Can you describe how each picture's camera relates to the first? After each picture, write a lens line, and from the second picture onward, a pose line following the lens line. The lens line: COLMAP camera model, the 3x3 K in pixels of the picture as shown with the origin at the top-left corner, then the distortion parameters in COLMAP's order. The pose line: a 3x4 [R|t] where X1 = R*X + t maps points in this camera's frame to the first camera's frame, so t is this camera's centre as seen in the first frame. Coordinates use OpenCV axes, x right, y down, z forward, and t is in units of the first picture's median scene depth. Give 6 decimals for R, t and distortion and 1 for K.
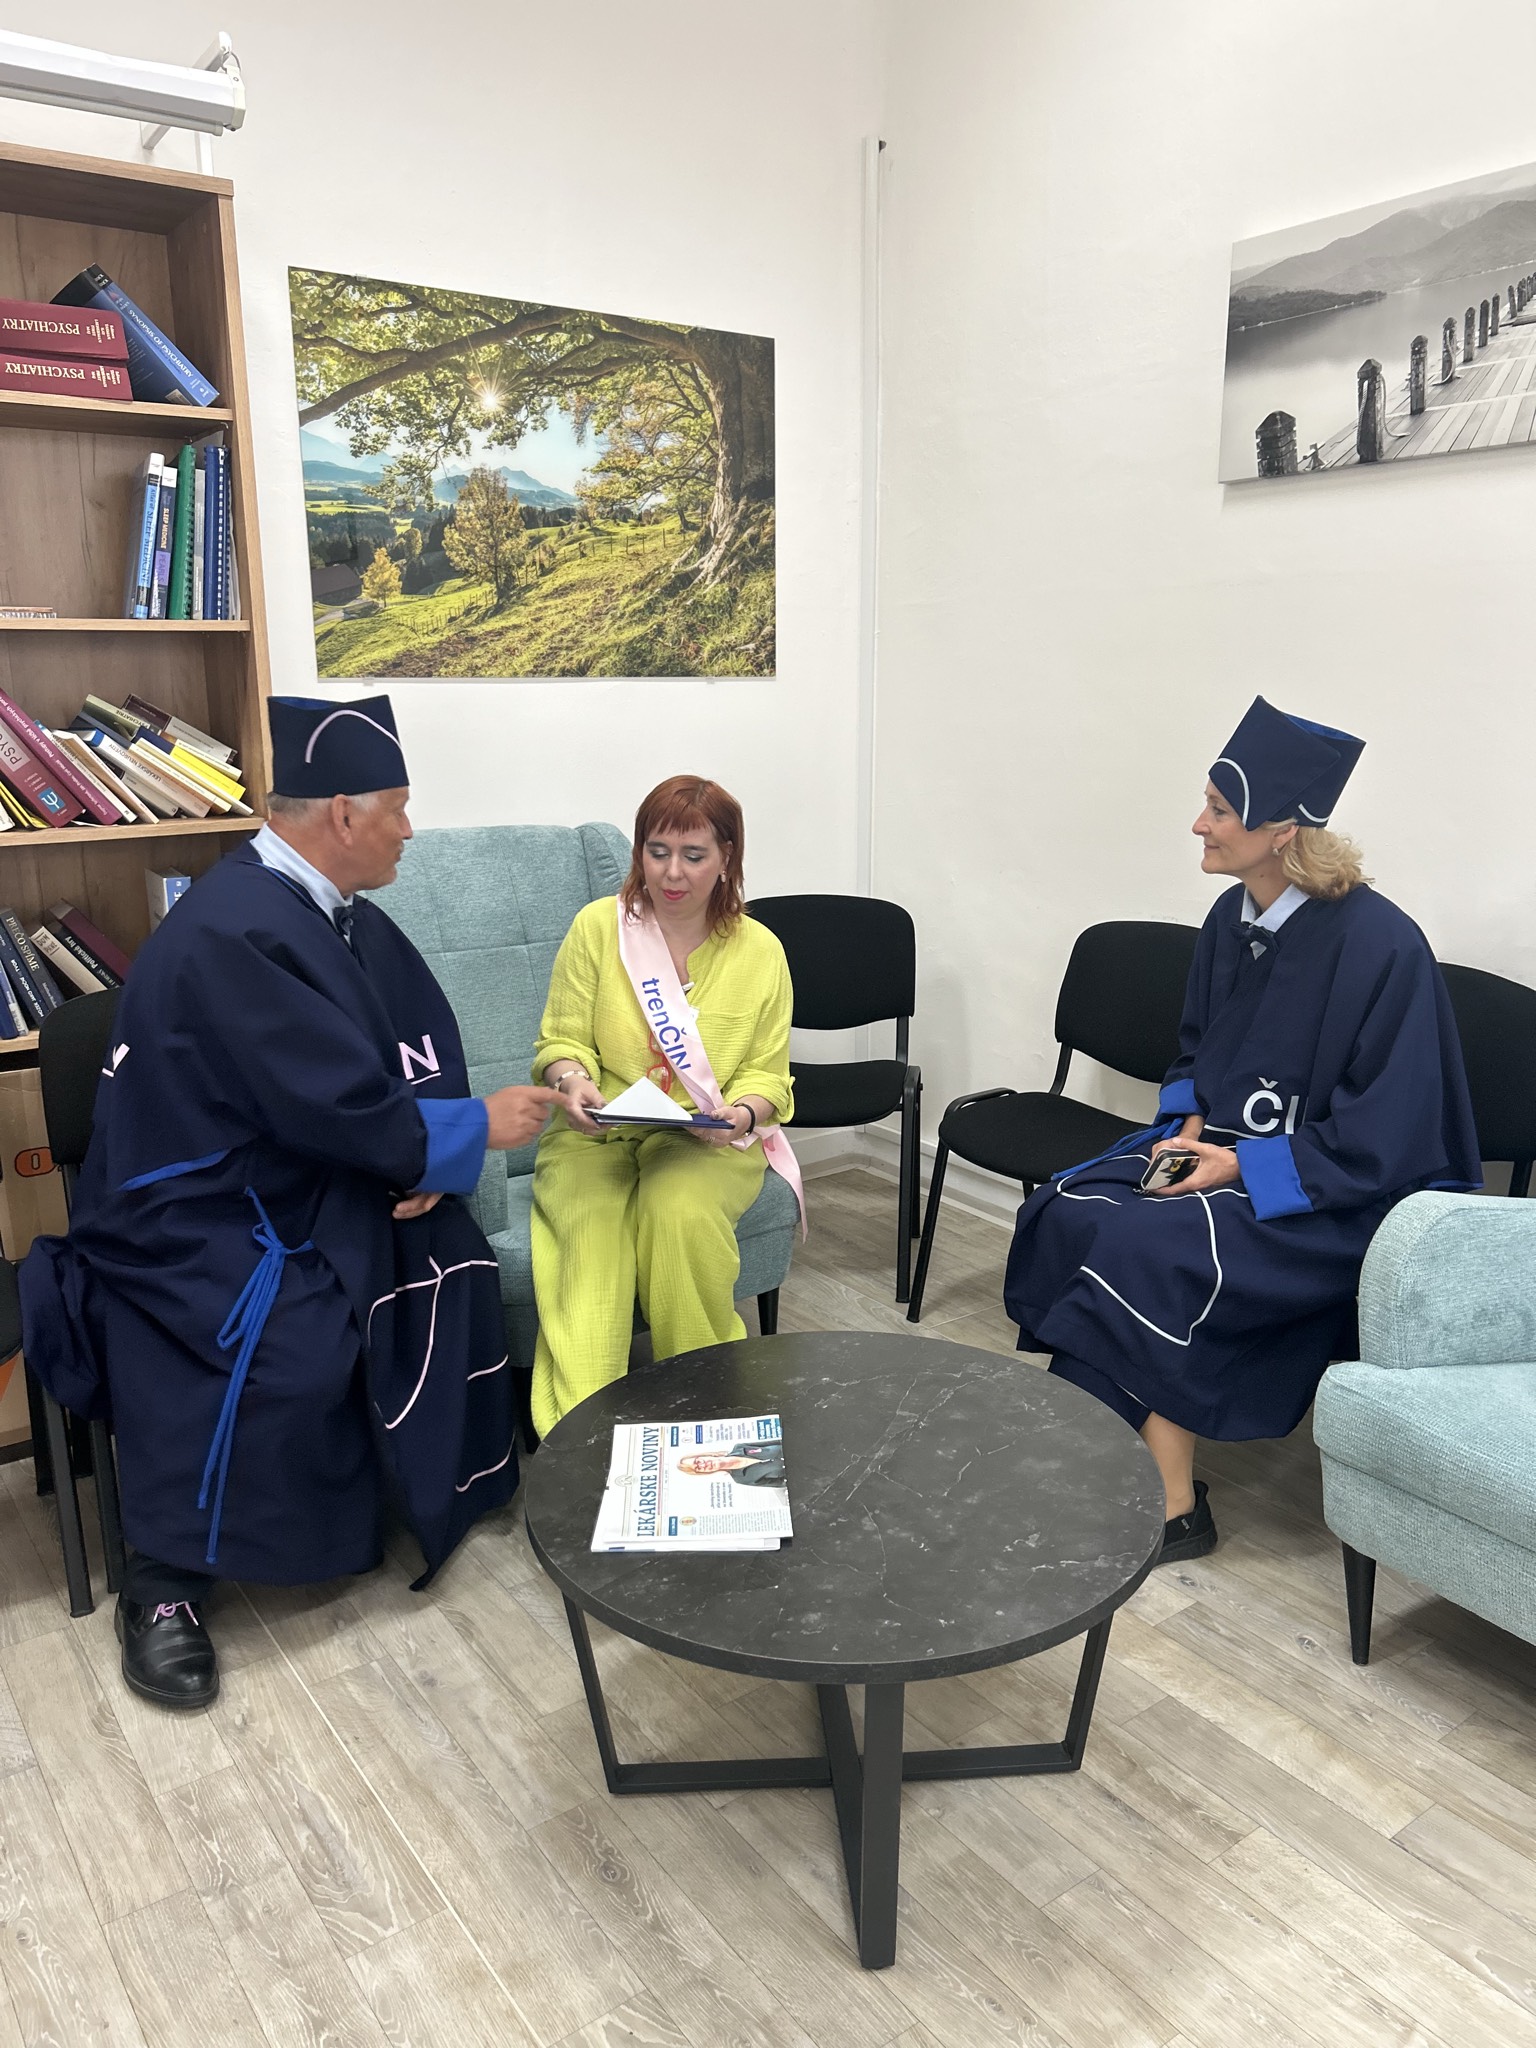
lens RADIAL K [[1520.1, 0, 747.6], [0, 1520.1, 1034.1], [0, 0, 1]] dist [0.065406, -0.080659]
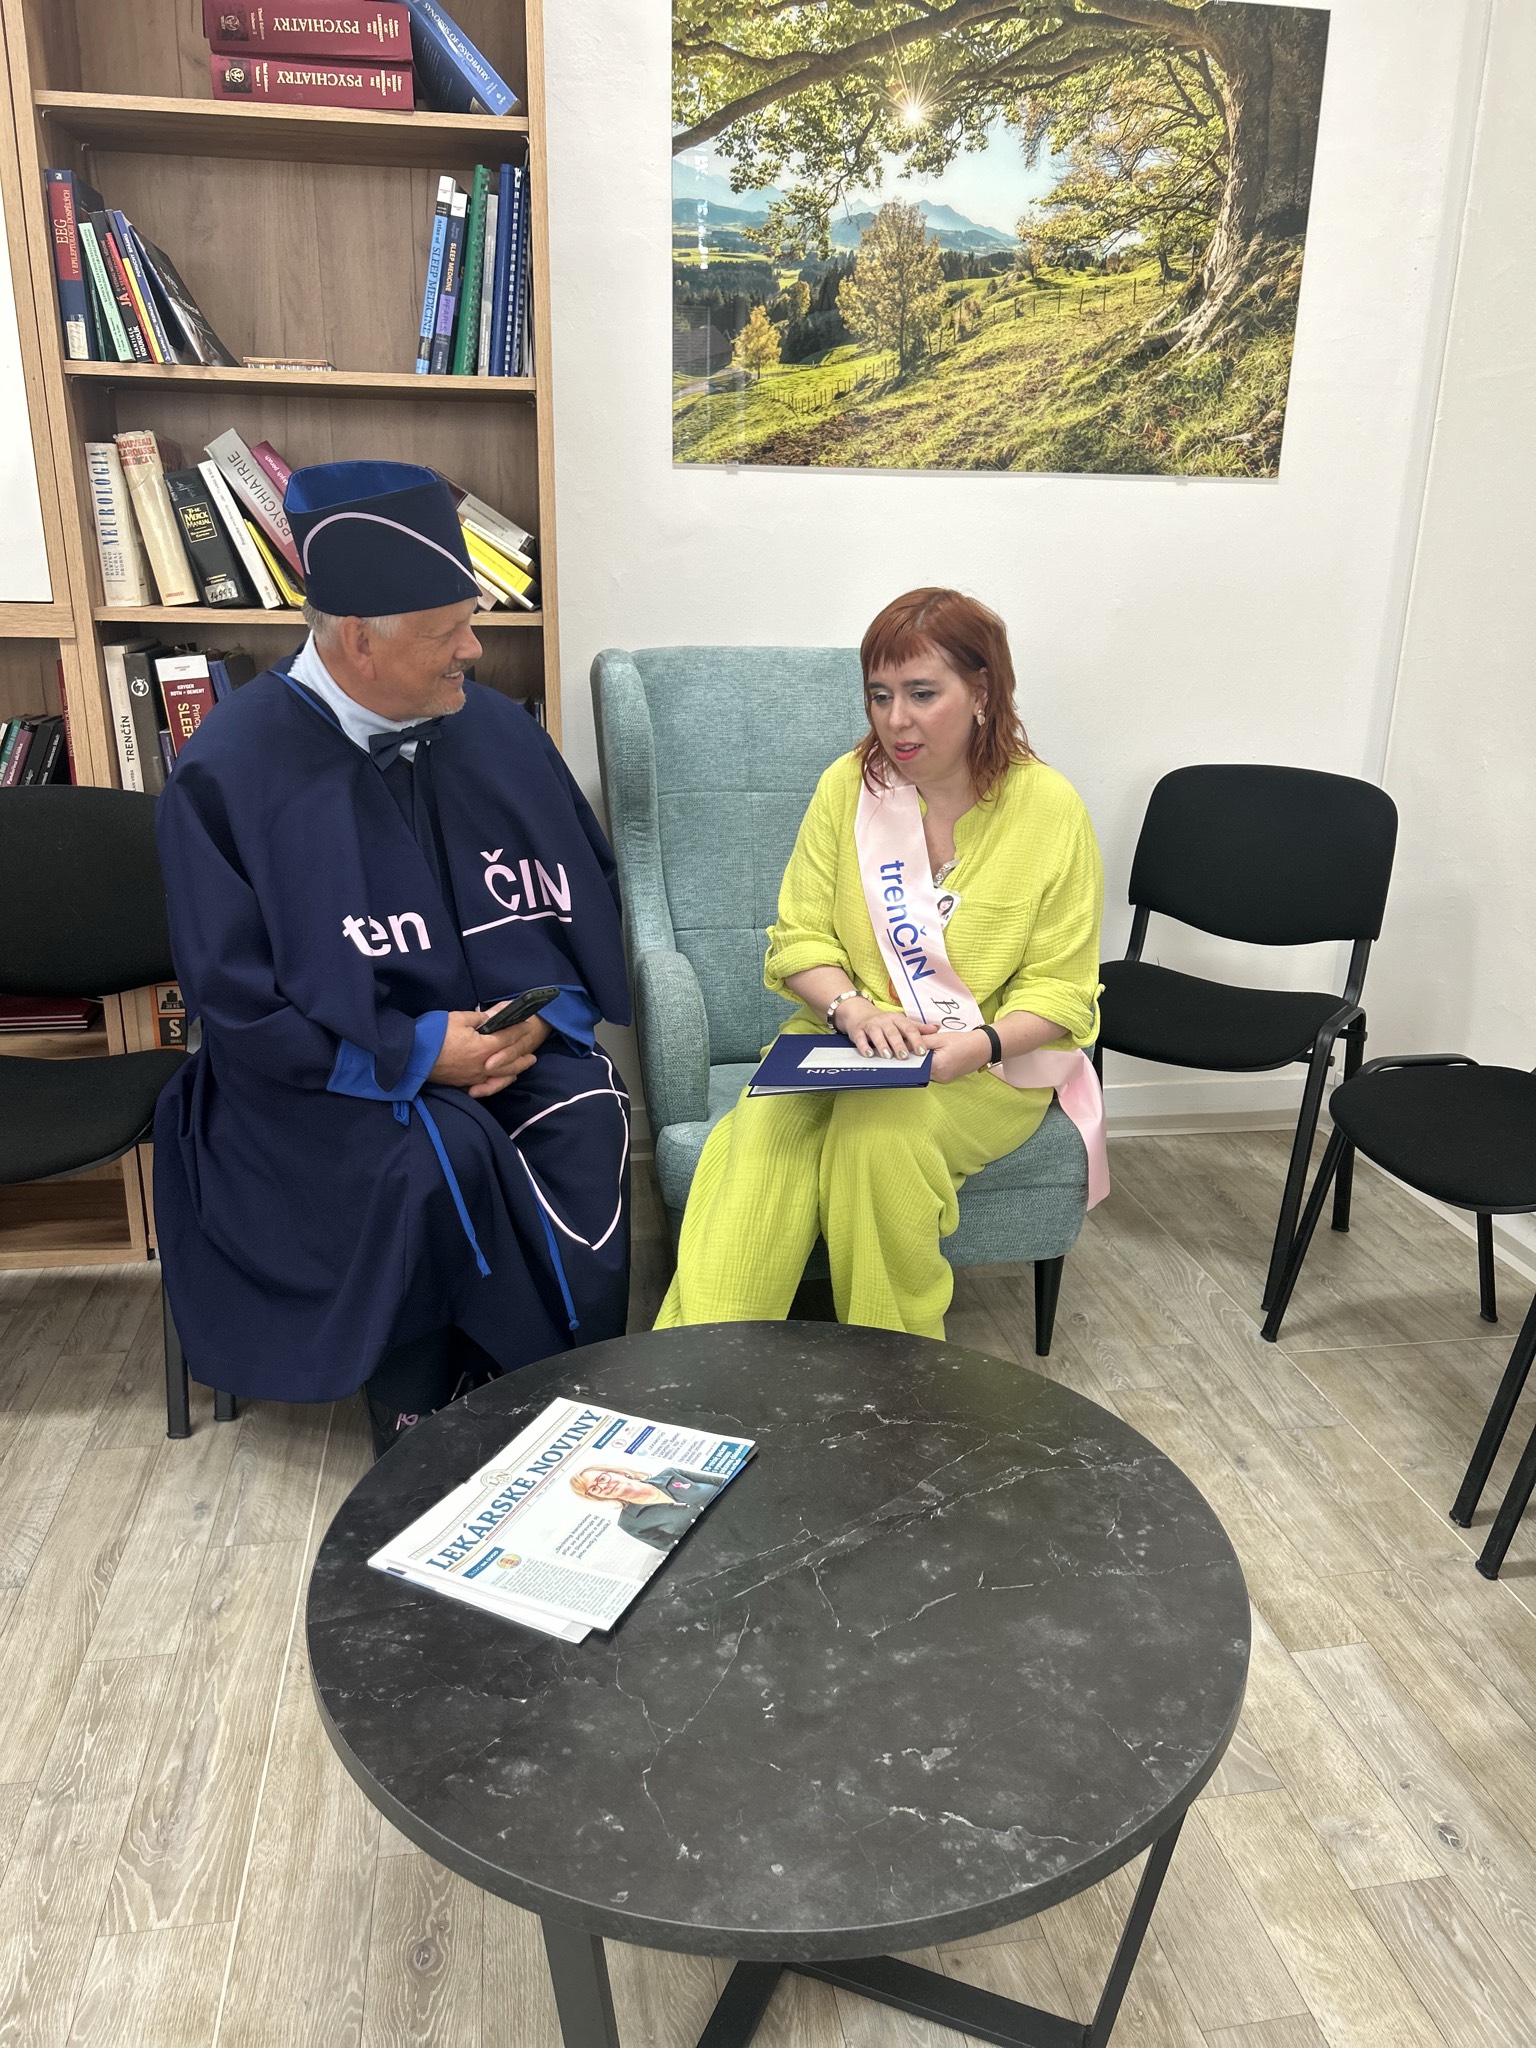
lens RADIAL K [[1529.4, 0, 768.0], [0, 1529.4, 1024.0], [0, 0, 1]] dist [0.042394, -0.028809]
pose [[0.900883, 0.156004, -0.405059, 0.167006], [-0.125808, 0.986970, 0.100314, -0.010734], [0.415430, -0.039412, 0.908771, 0.204465]]
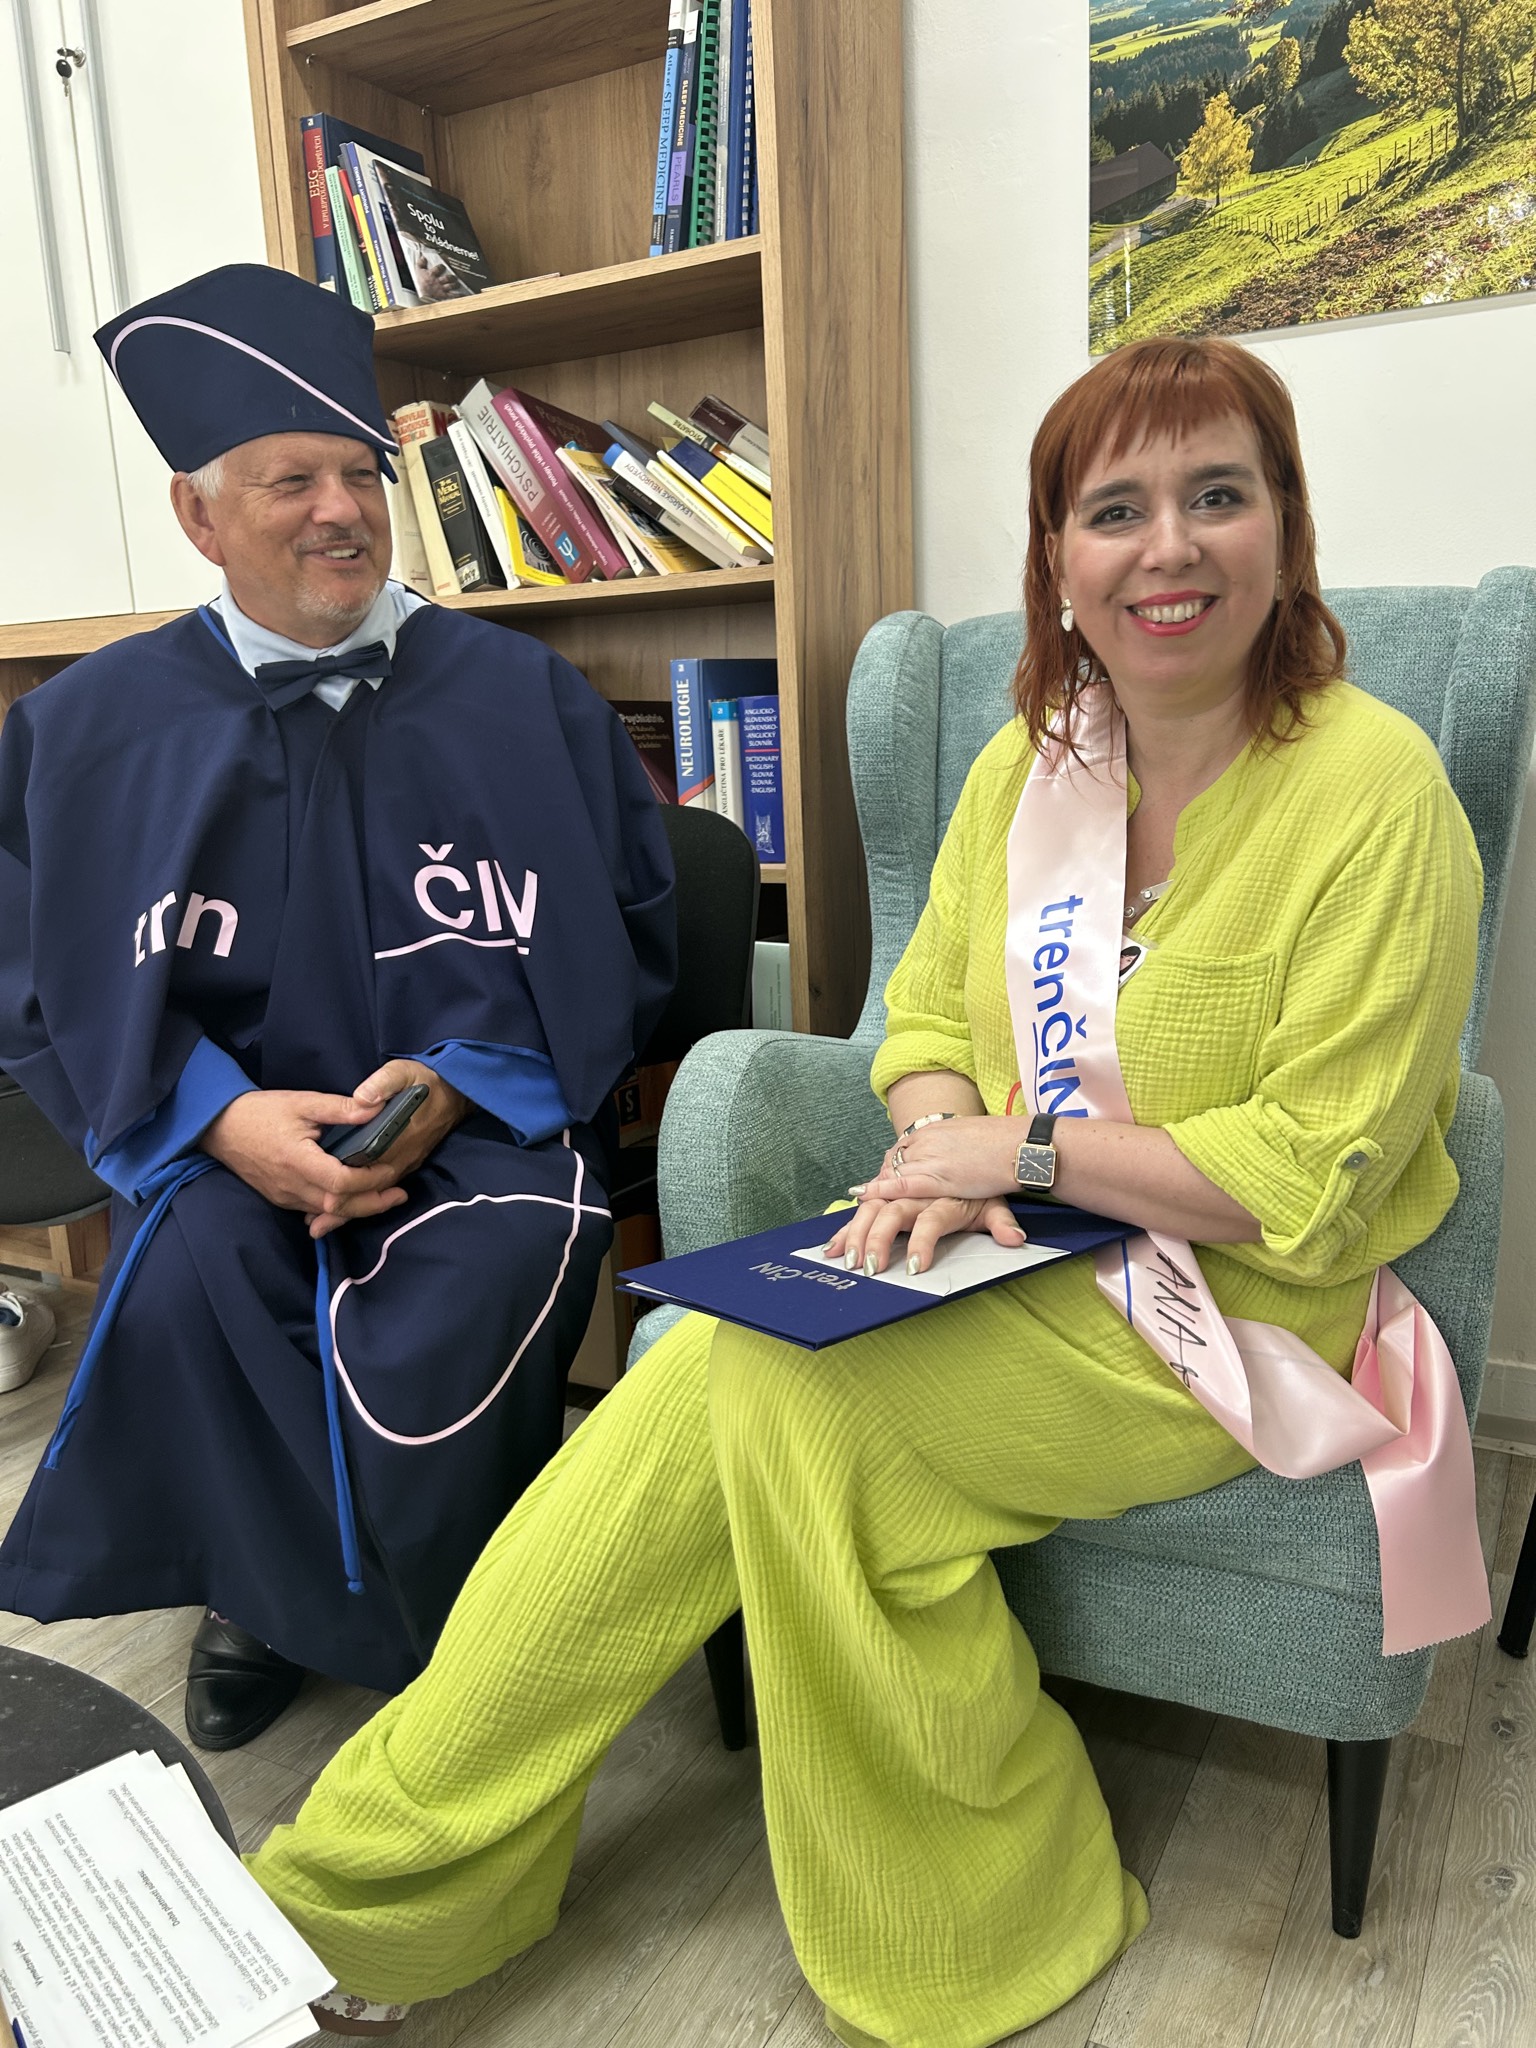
lens RADIAL K [[1542.4, 0, 766.1], [0, 1542.4, 1025.0], [0, 0, 1]] dist [0.068540, -0.077003]
pose [[0.438247, 0.169955, -0.882641, 0.239351], [-0.177504, 0.978988, 0.100373, -0.014279], [0.881154, 0.112684, 0.459206, 0.612229]]
